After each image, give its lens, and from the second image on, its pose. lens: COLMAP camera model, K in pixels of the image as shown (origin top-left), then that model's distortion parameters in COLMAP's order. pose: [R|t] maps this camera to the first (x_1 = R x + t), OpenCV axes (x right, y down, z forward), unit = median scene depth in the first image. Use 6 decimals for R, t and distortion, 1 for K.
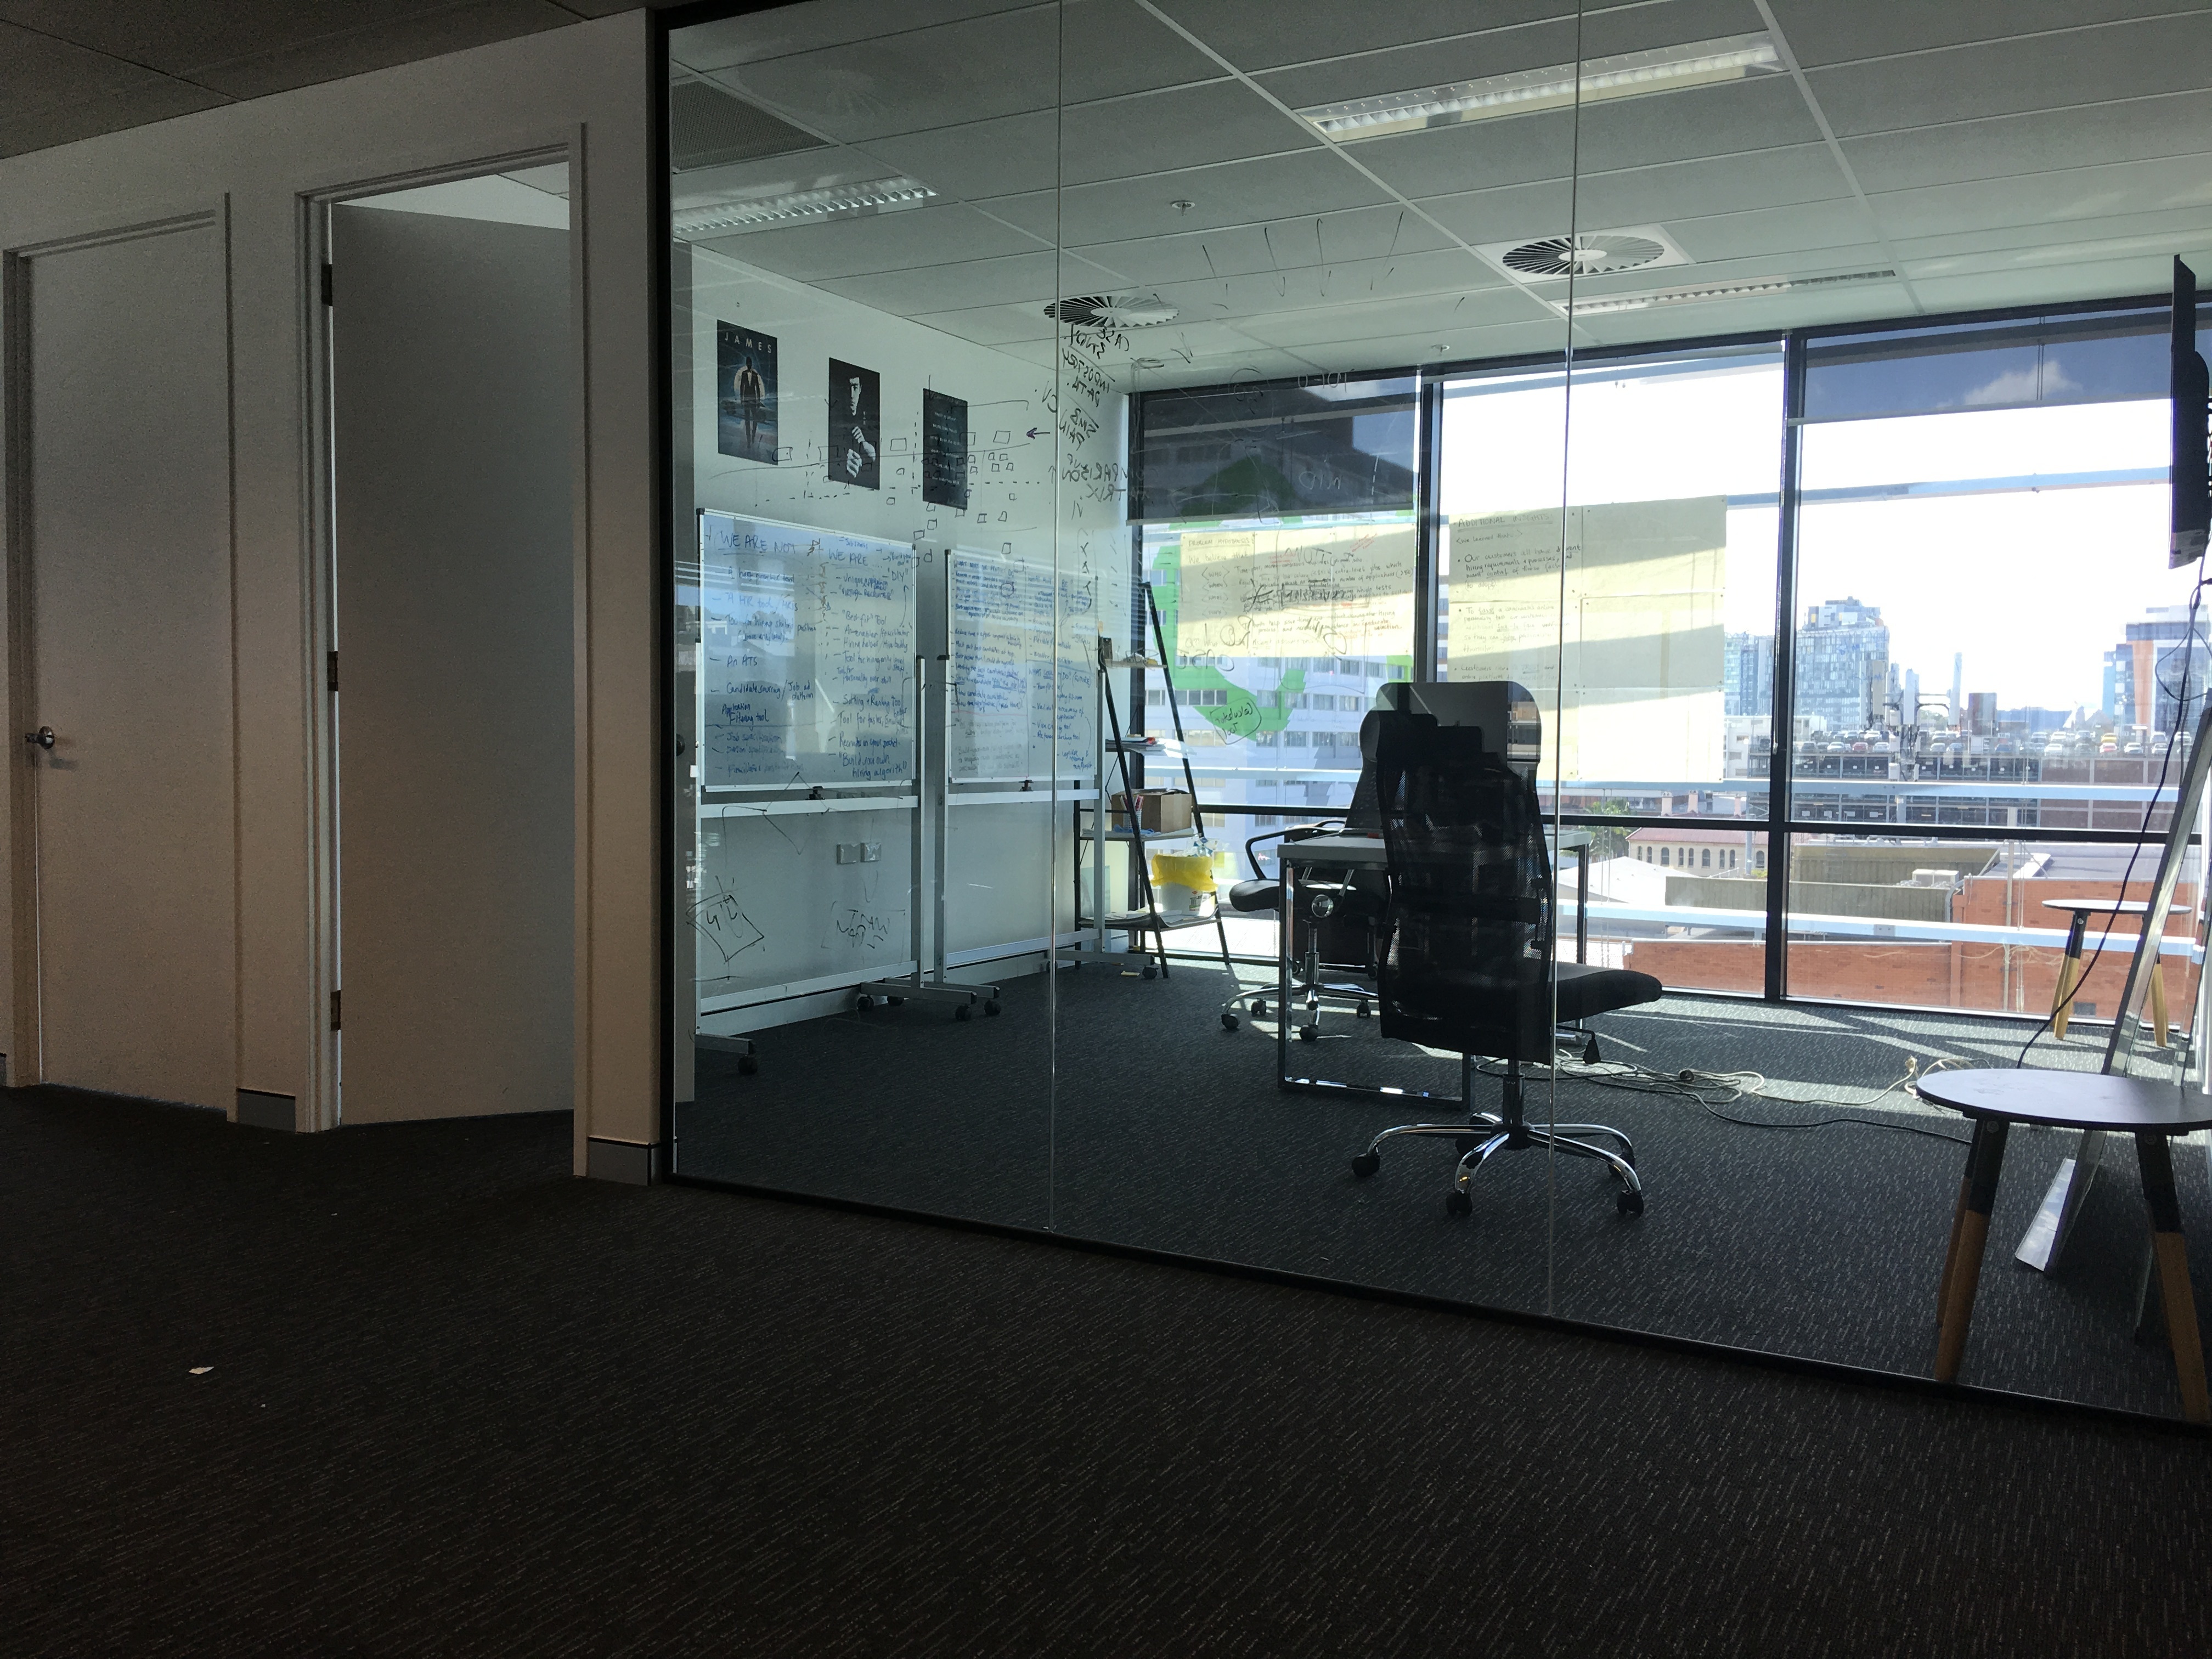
lens RADIAL K [[1862.3, 0, 1099.8], [0, 1862.3, 811.4], [0, 0, 1]] dist [0.123826, -0.185958]
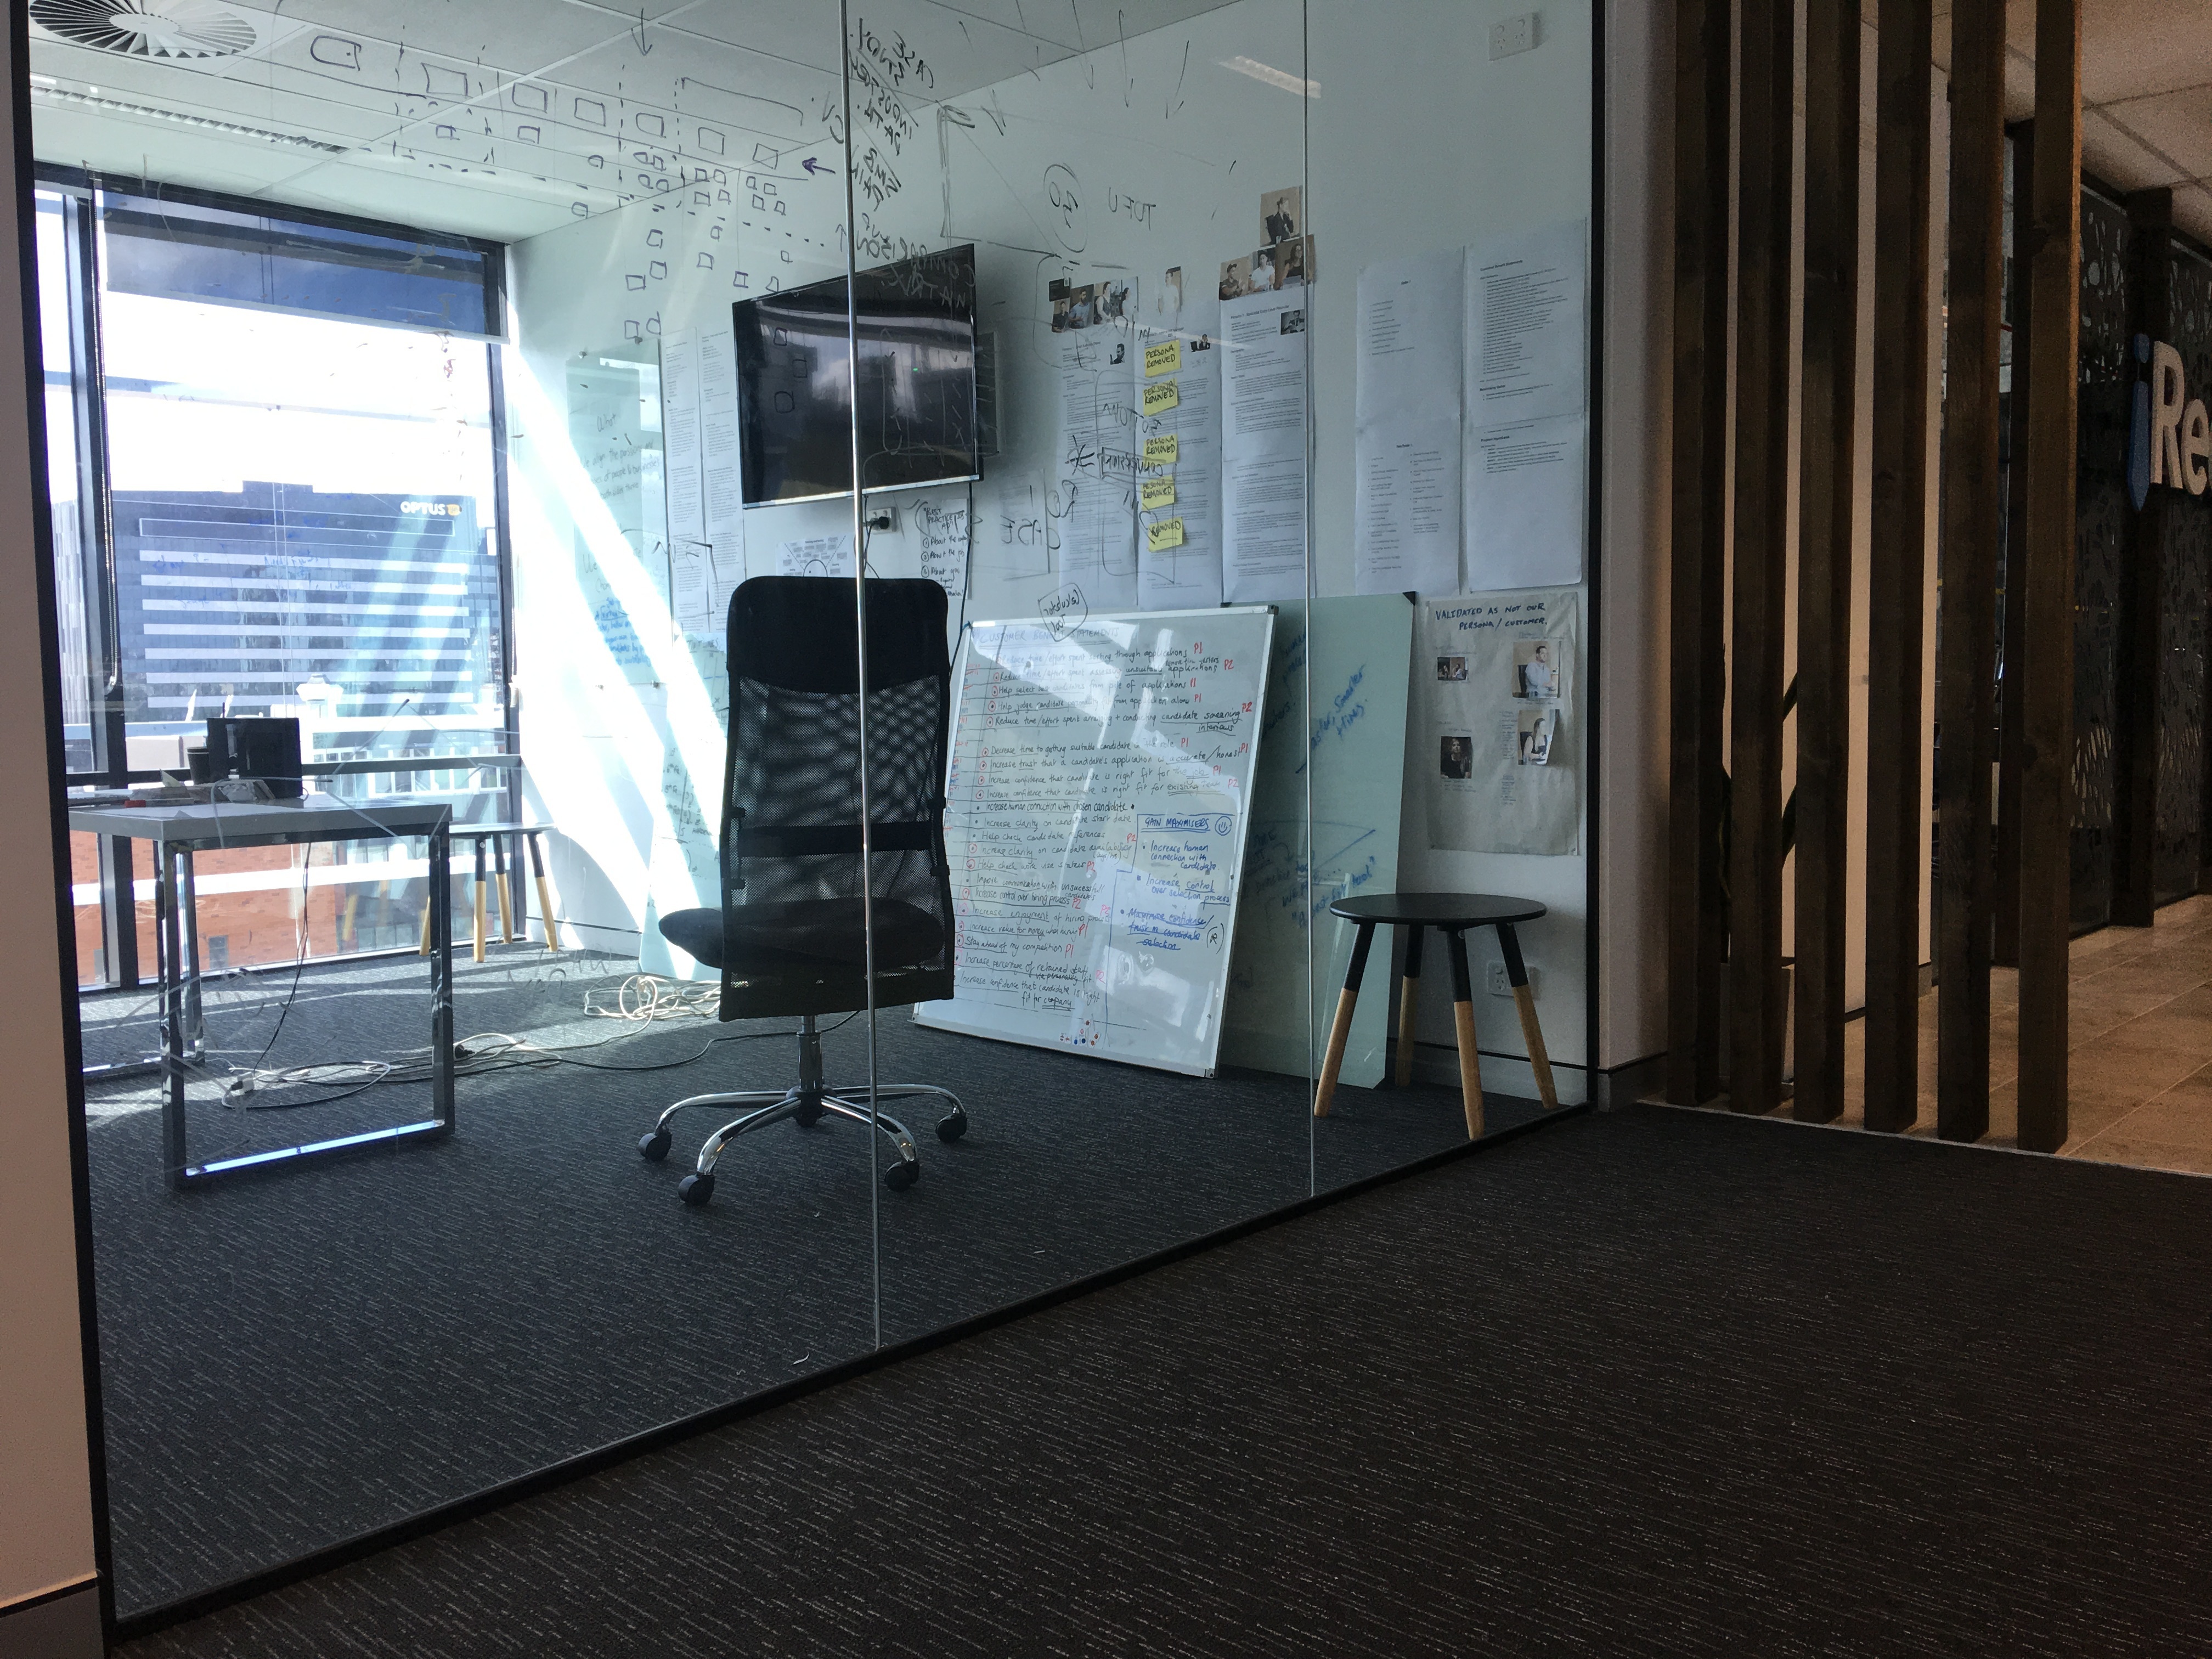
lens RADIAL K [[1857.9, 0, 1091.3], [0, 1857.9, 813.6], [0, 0, 1]] dist [0.120731, -0.183137]
pose [[0.247907, -0.081462, 0.965353, -0.694401], [0.060386, 0.995820, 0.068526, -0.015797], [-0.966900, 0.041305, 0.251790, 0.779526]]
